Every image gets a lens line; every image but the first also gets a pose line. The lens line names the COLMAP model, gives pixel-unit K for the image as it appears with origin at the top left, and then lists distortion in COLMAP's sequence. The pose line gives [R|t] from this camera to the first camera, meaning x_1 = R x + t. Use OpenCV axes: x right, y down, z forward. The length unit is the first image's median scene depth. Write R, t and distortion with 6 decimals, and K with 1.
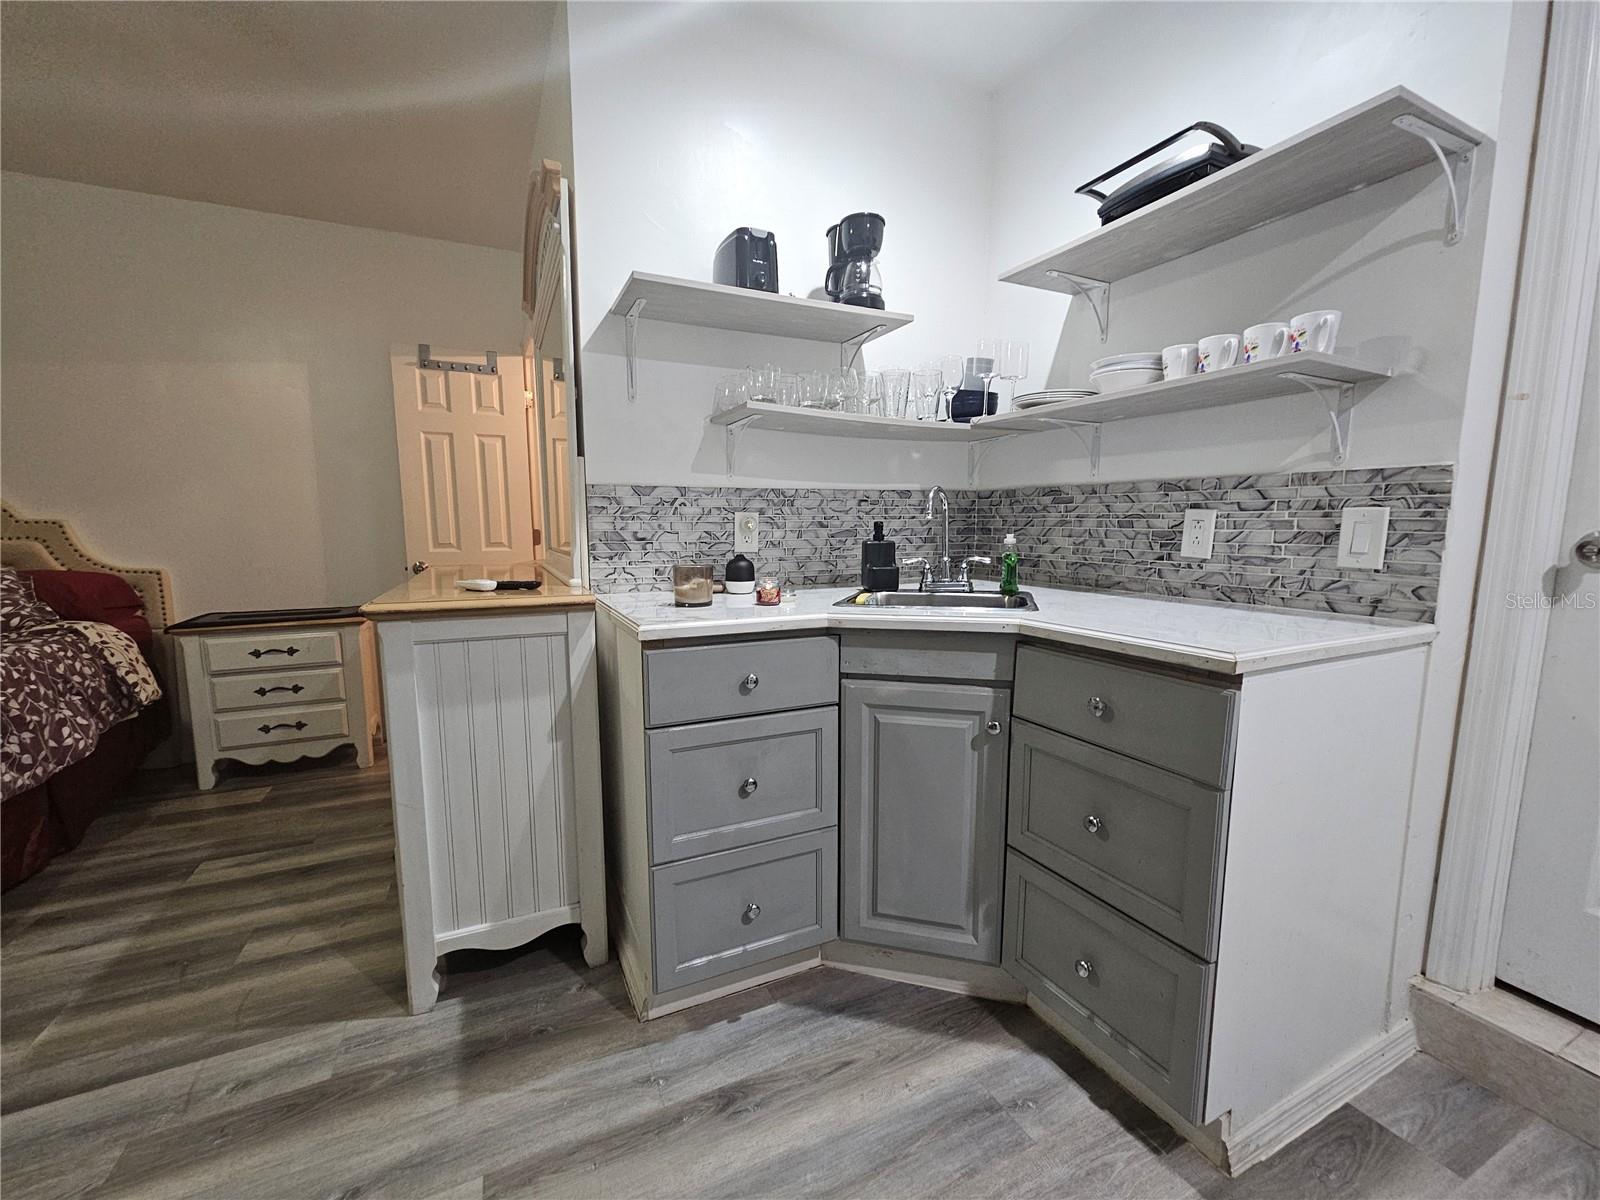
lens RADIAL K [[656.8, 0, 794.0], [0, 656.8, 606.2], [0, 0, 1]] dist [0.001714, 0.001519]
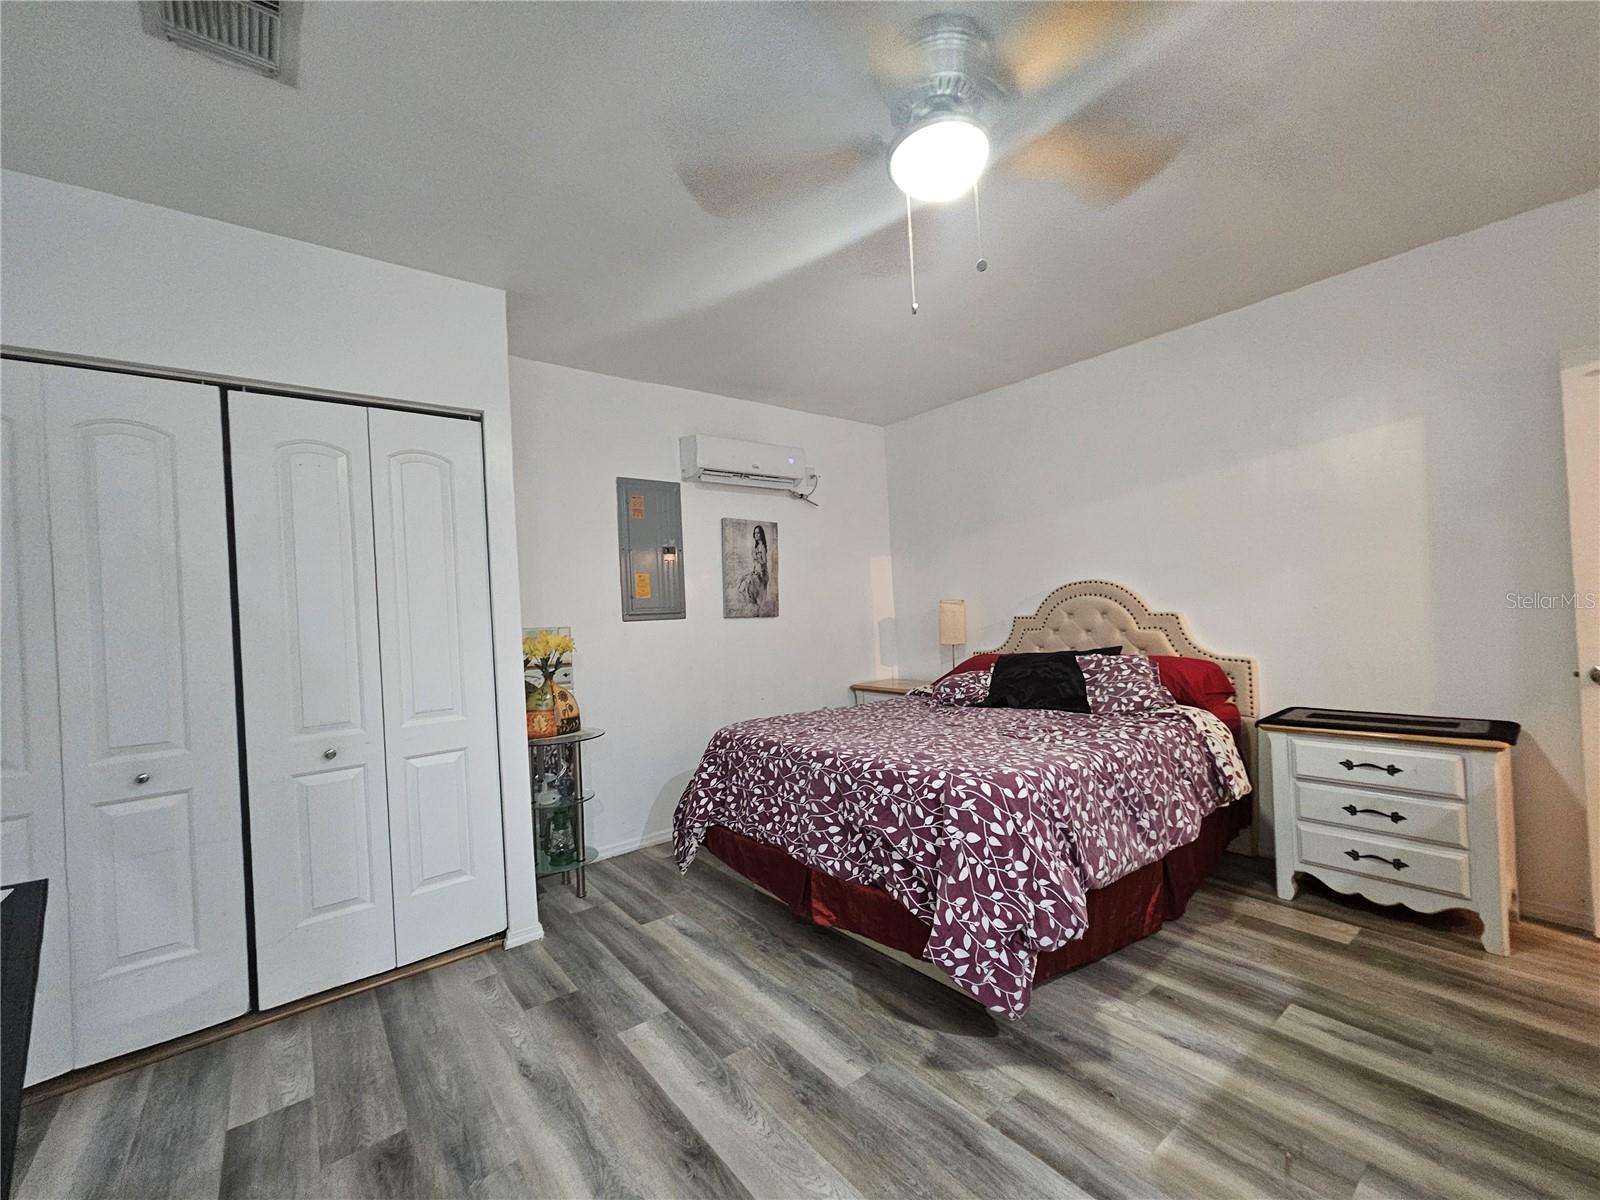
lens RADIAL K [[656.8, 0, 794.0], [0, 656.8, 606.2], [0, 0, 1]] dist [0.001714, 0.001519]
pose [[0.229754, -0.016903, -0.973102, -0.195939], [-0.075156, 0.996555, -0.035055, -0.071449], [0.970343, 0.081189, 0.227692, 0.111983]]
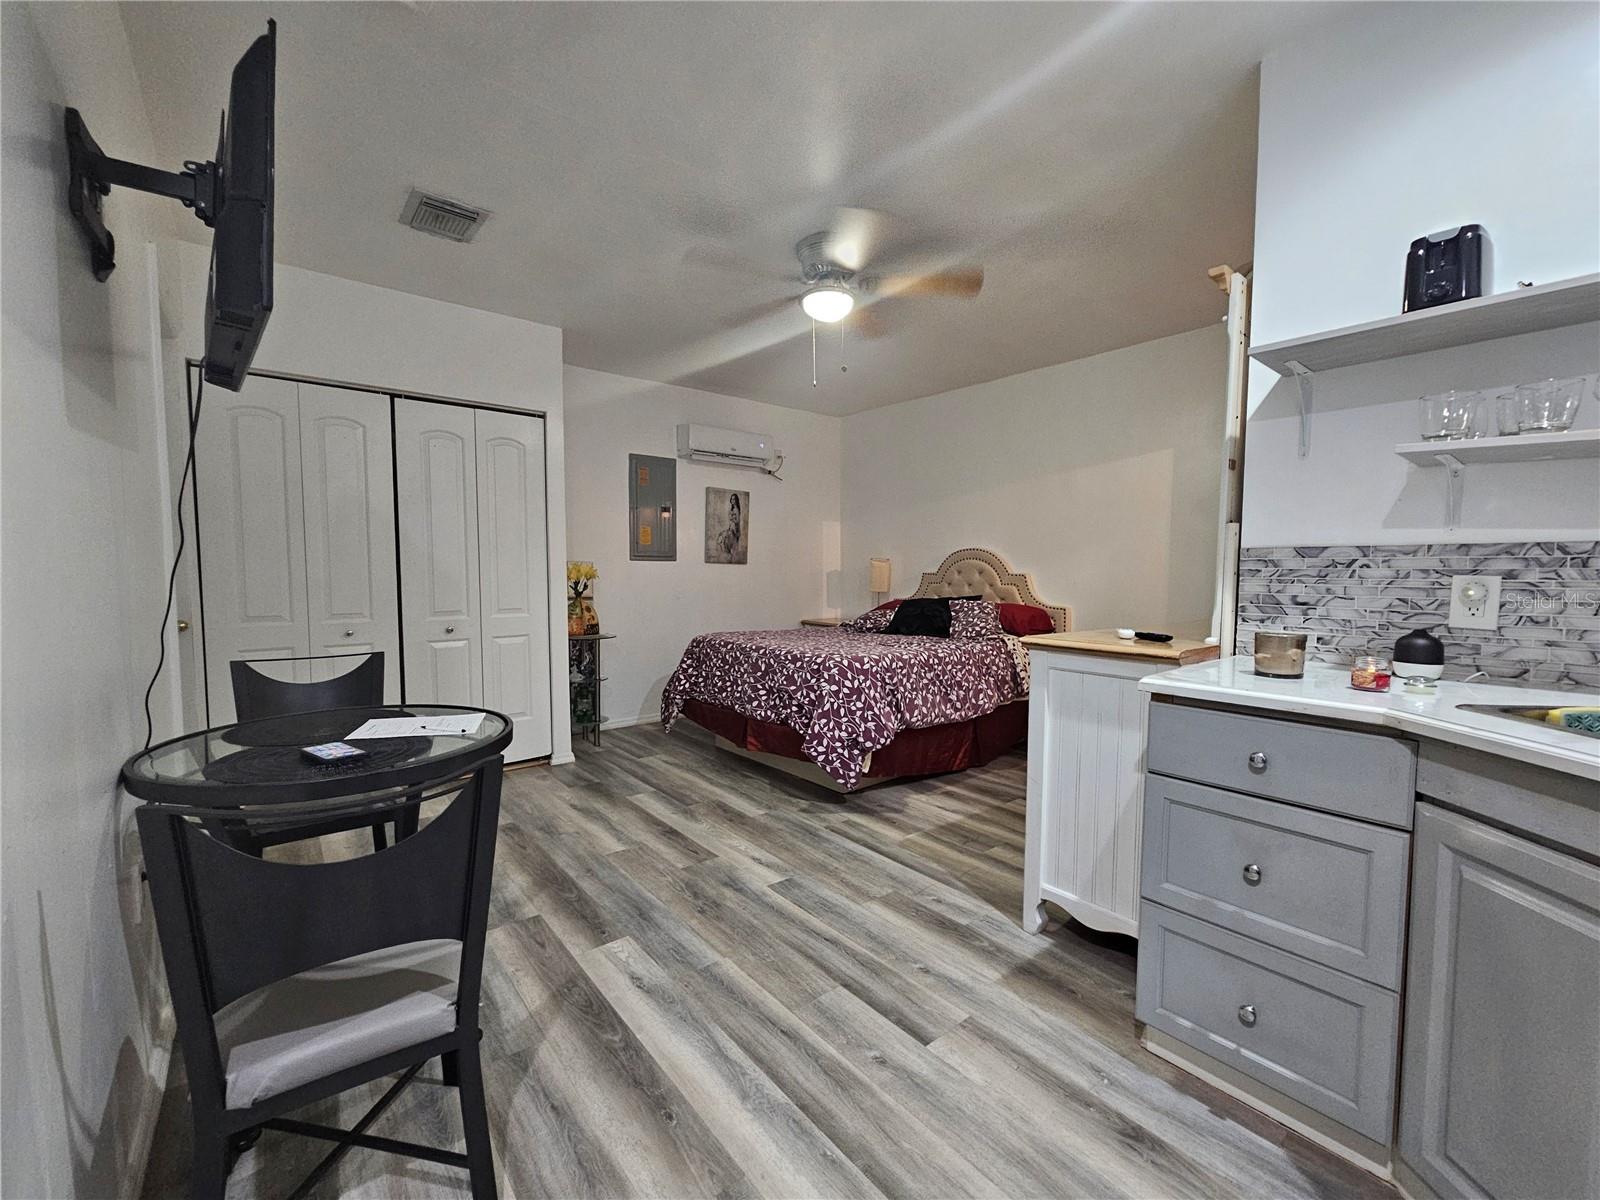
lens RADIAL K [[656.8, 0, 794.0], [0, 656.8, 606.2], [0, 0, 1]] dist [0.001714, 0.001519]
pose [[0.242077, 0.056498, -0.968611, 0.471365], [-0.126294, 0.991645, 0.026278, -0.030657], [0.962002, 0.115968, 0.247190, 0.073736]]
